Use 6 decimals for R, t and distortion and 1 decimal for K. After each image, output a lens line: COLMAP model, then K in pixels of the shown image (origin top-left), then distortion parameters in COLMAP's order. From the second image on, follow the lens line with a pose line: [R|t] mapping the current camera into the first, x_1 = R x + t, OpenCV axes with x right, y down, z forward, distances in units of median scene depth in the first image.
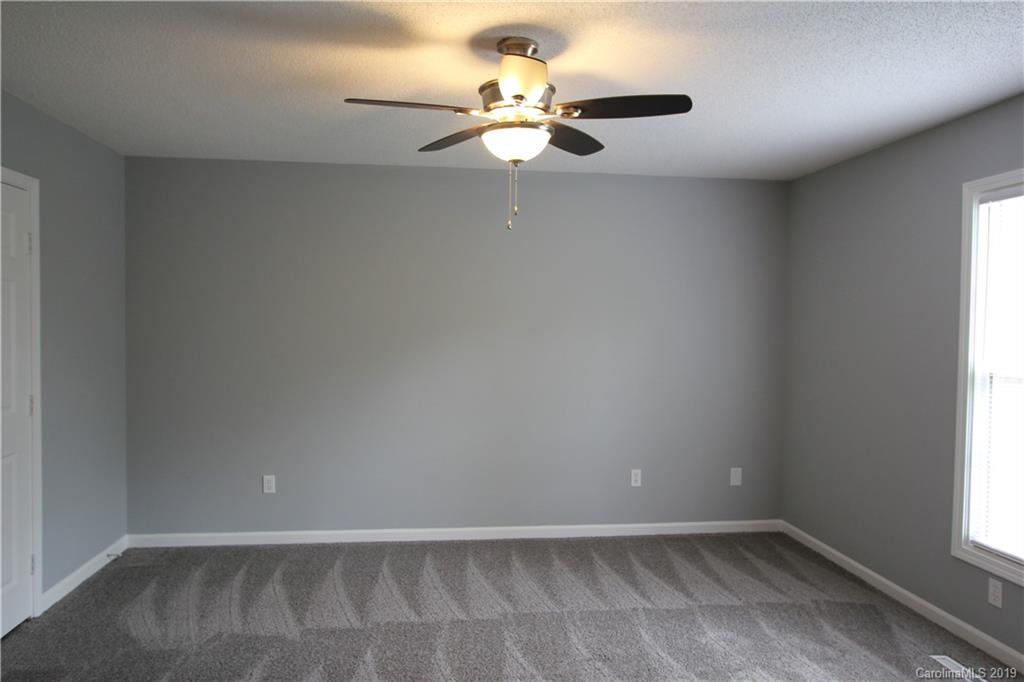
lens RADIAL K [[693.3, 0, 515.1], [0, 693.3, 313.3], [0, 0, 1]] dist [-0.018909, 0.023201]
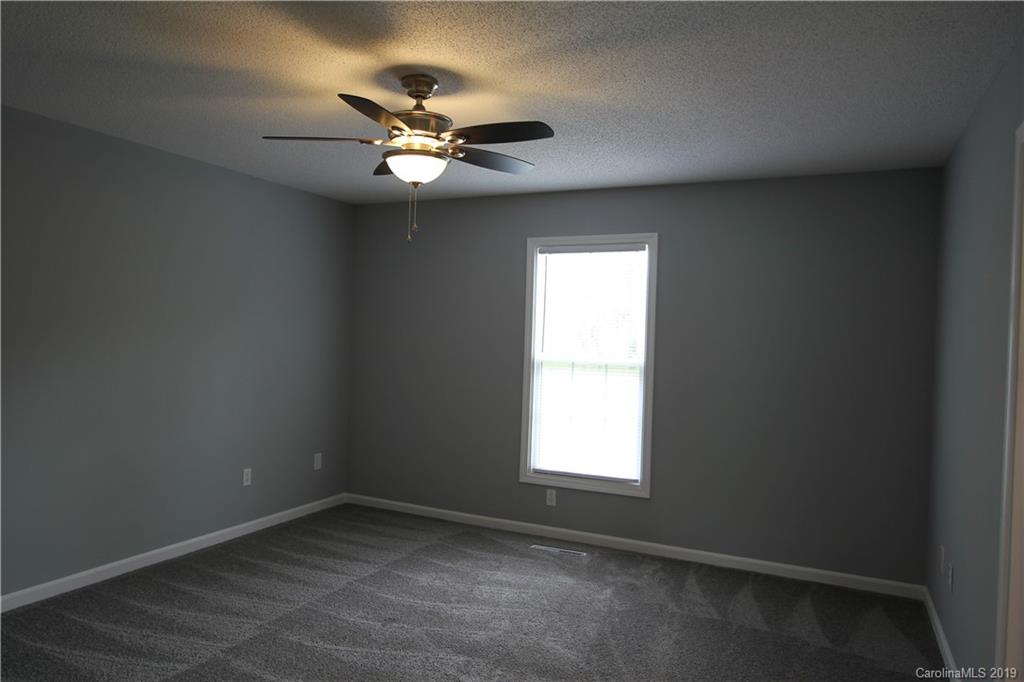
lens RADIAL K [[693.3, 0, 491.6], [0, 693.3, 310.4], [0, 0, 1]] dist [-0.018909, 0.023201]
pose [[0.550119, 0.030887, 0.834515, -0.685889], [-0.032469, 0.999351, -0.015584, -0.000684], [-0.834455, -0.018523, 0.550765, 0.220330]]
